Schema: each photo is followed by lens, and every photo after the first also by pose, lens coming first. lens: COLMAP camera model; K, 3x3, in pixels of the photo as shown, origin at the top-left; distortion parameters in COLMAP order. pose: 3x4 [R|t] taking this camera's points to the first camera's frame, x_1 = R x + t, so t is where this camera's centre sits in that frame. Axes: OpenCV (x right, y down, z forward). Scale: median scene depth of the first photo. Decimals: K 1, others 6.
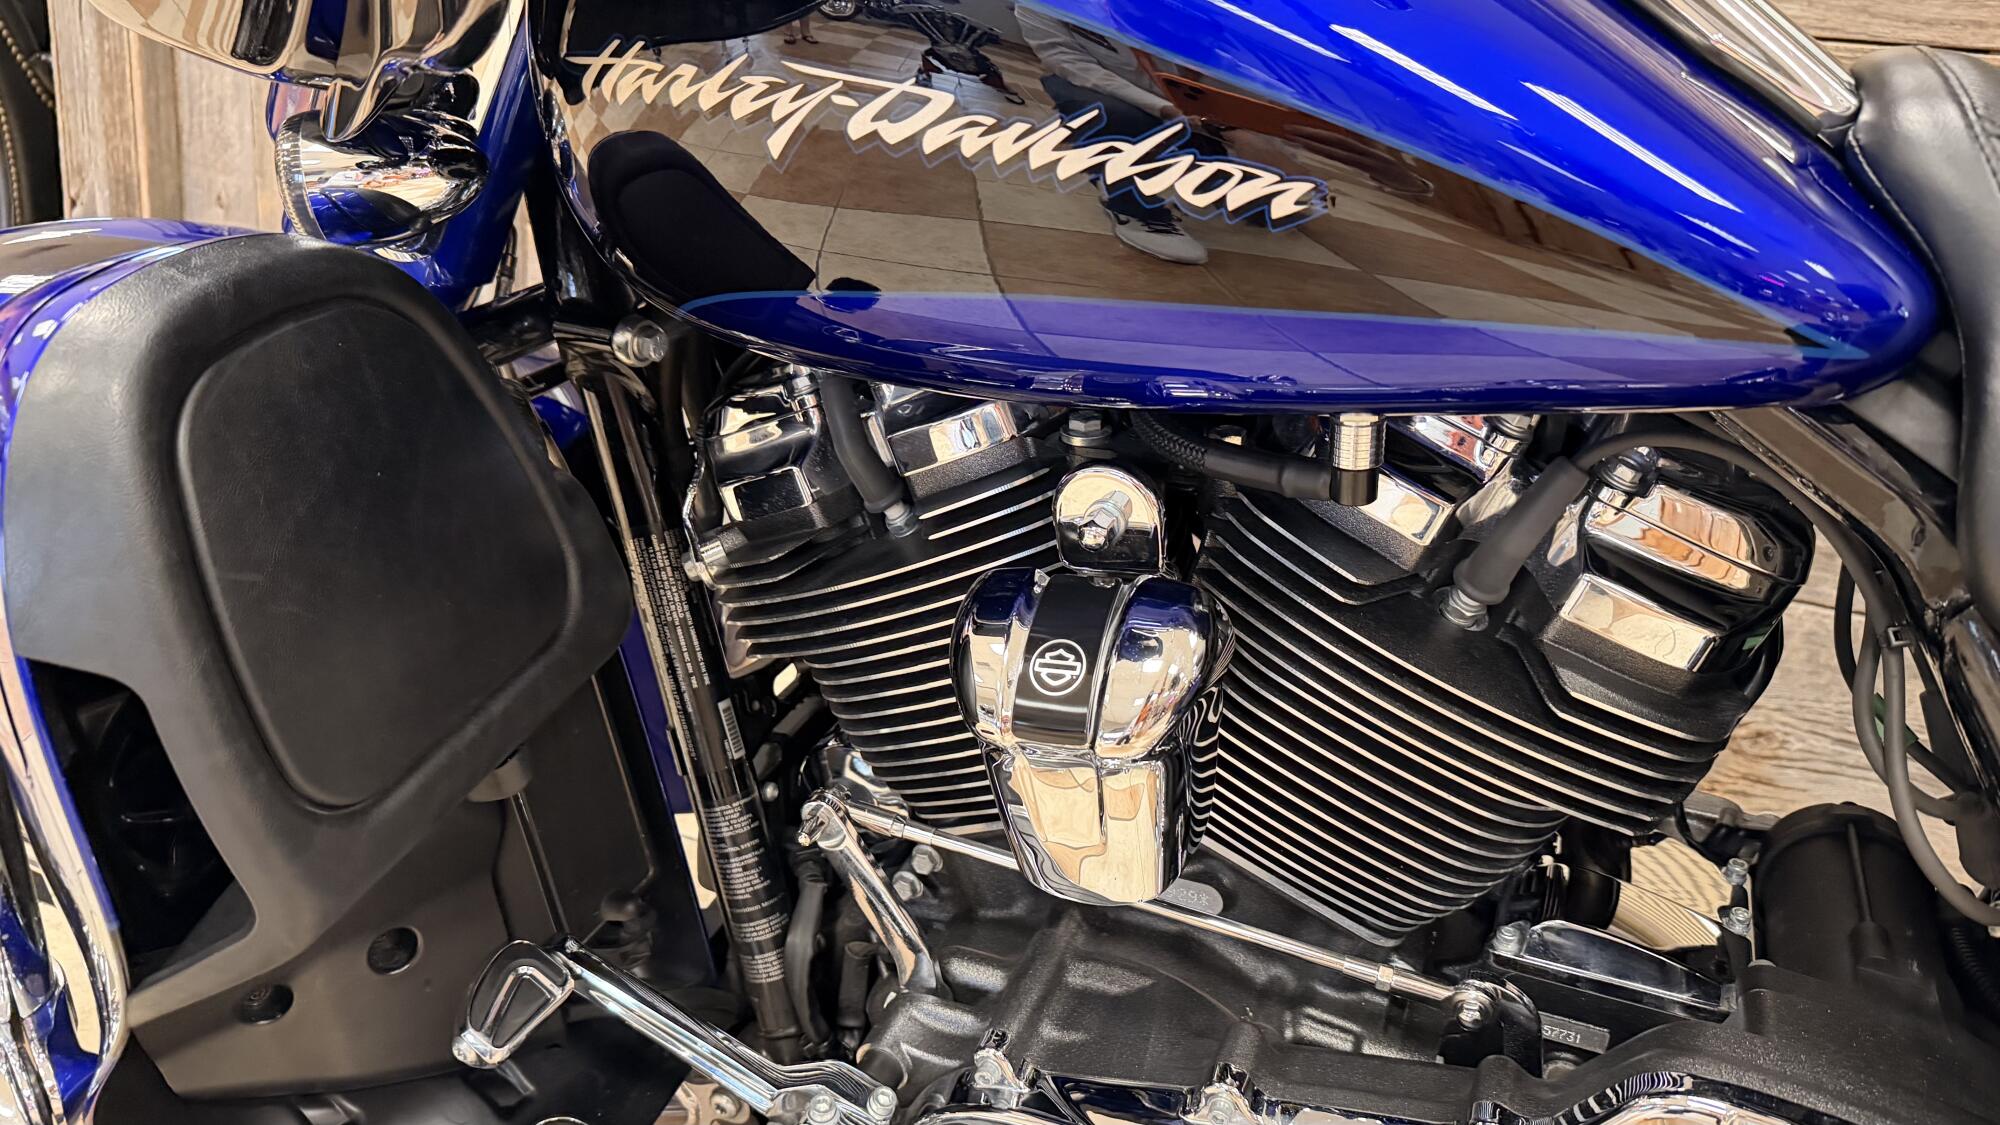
lens RADIAL K [[1406.7, 0, 974.4], [0, 1406.7, 560.4], [0, 0, 1]] dist [0.139349, -0.202806]
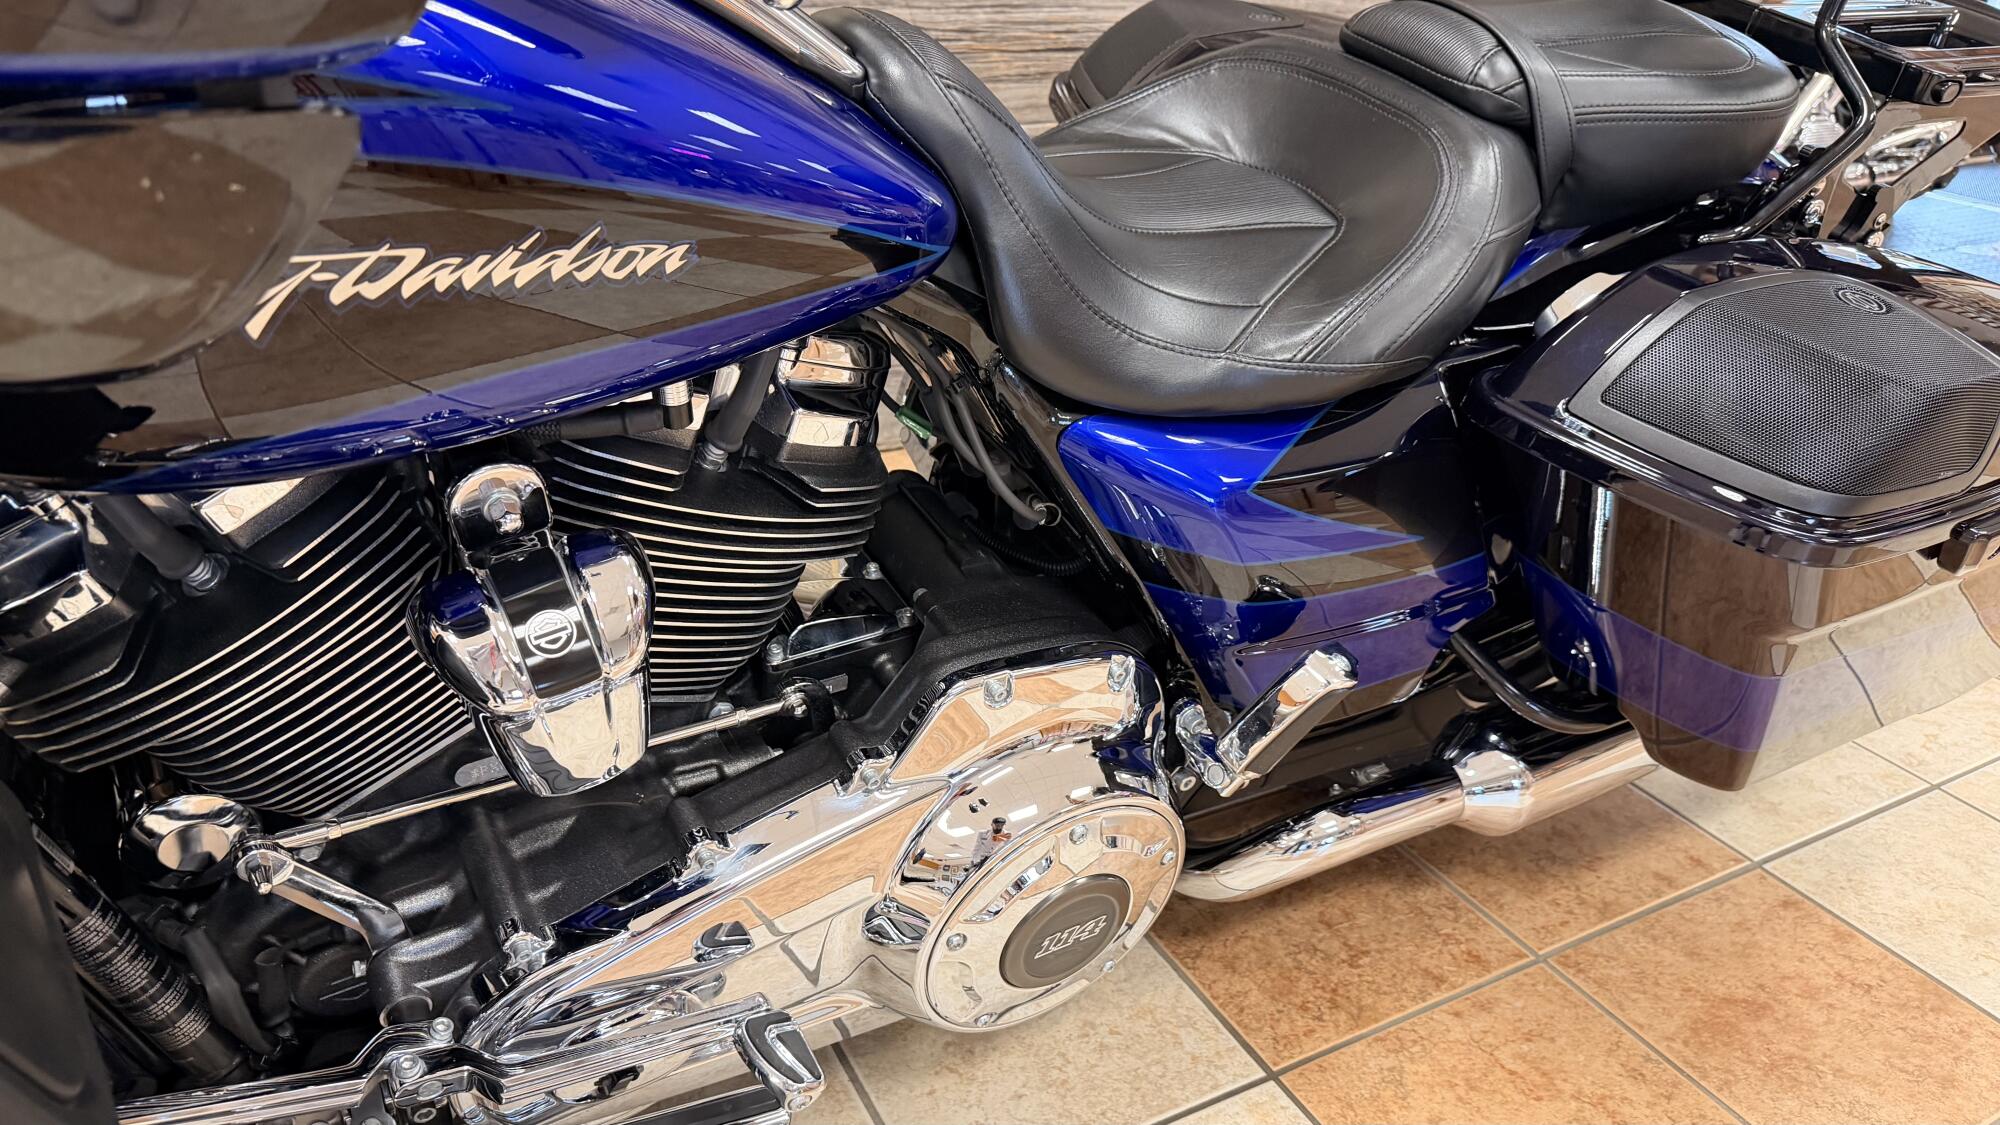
lens RADIAL K [[1416.7, 0, 989.9], [0, 1416.7, 573.6], [0, 0, 1]] dist [0.011166, -0.017960]
pose [[0.588811, -0.436676, 0.680159, -0.523547], [0.269228, 0.899404, 0.344366, -0.288533], [-0.762114, -0.019649, 0.647144, -0.103692]]
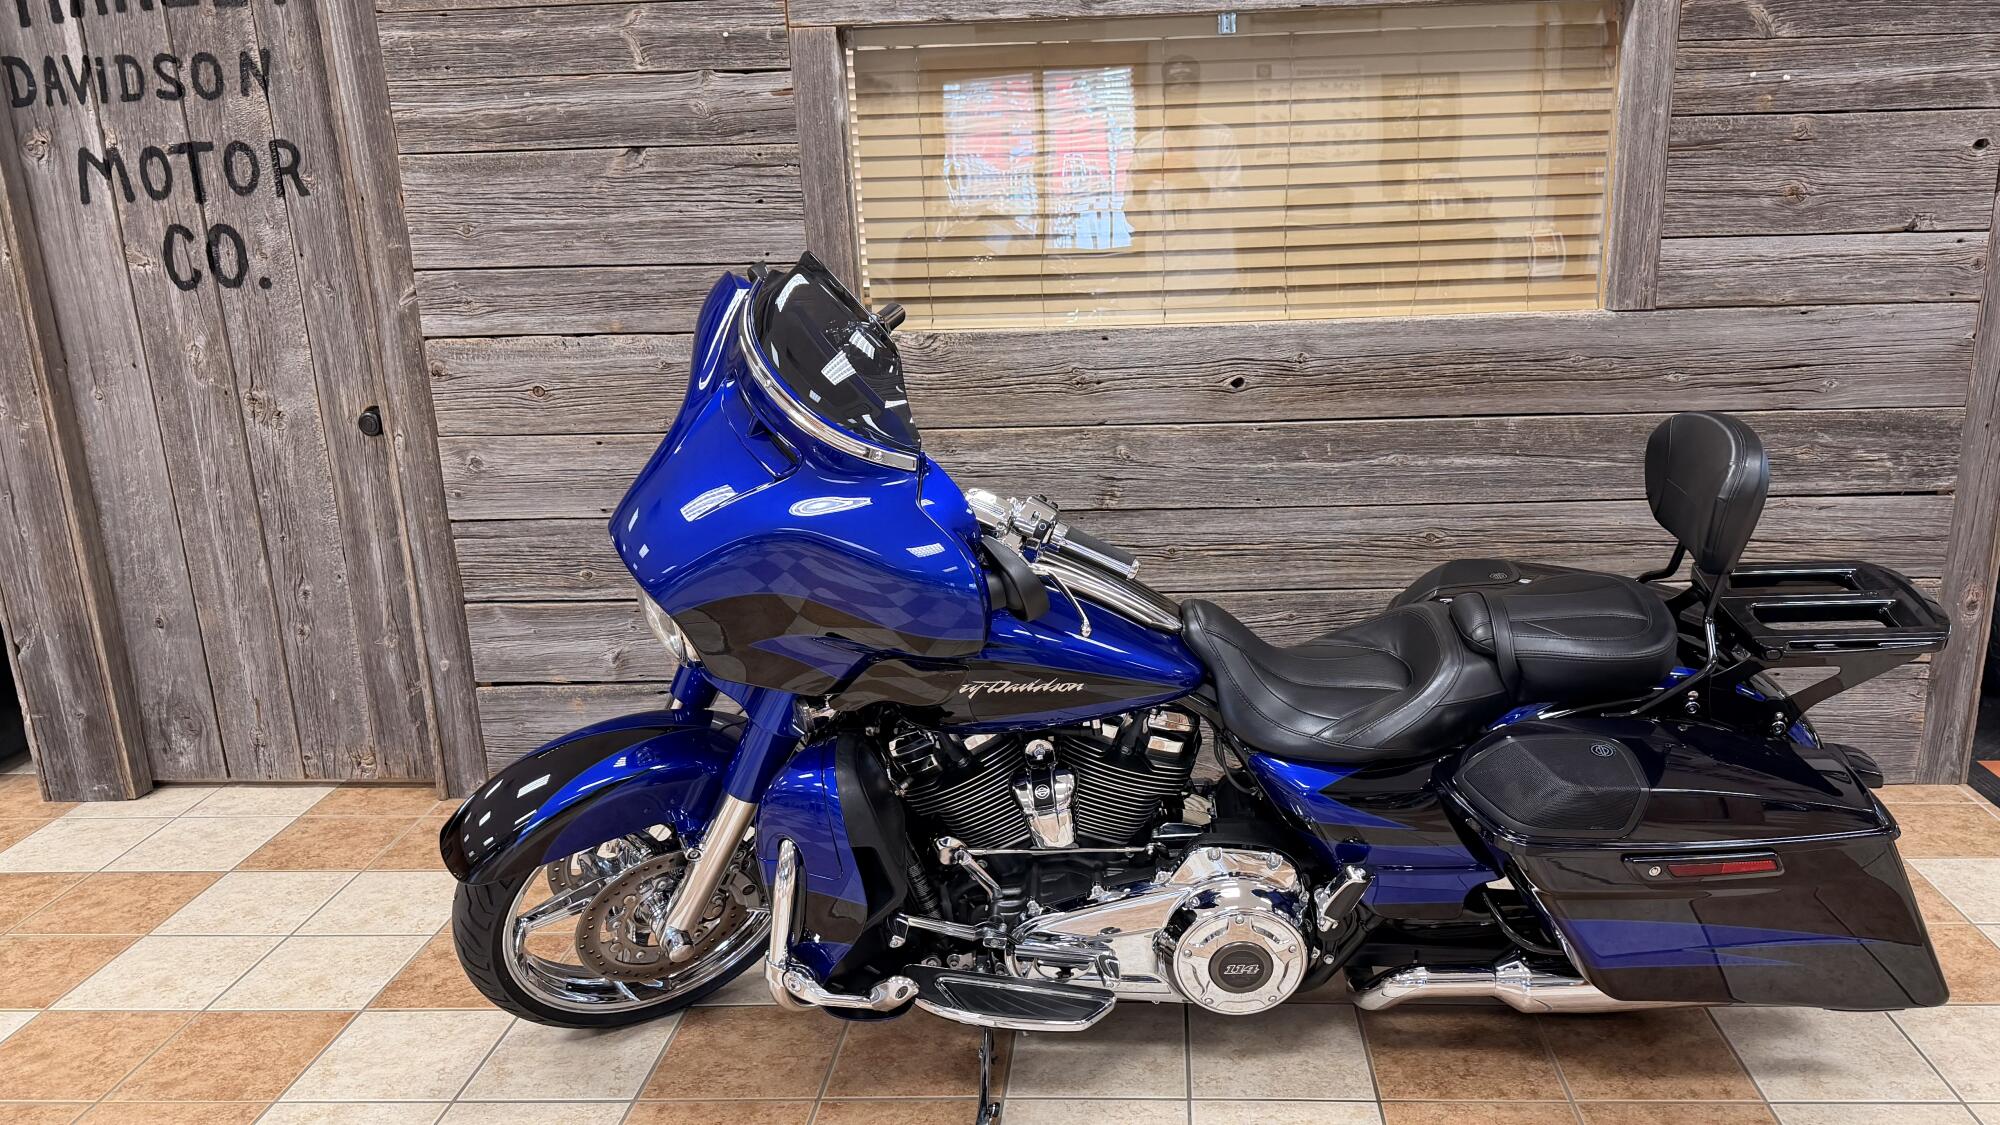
lens RADIAL K [[1582.1, 0, 1068.3], [0, 1582.1, 642.6], [0, 0, 1]] dist [0.059670, -0.086412]
pose [[0.918349, -0.229719, 0.322280, -1.215415], [0.231072, 0.972321, 0.034614, -0.471020], [-0.321311, 0.042683, 0.946011, -3.288239]]
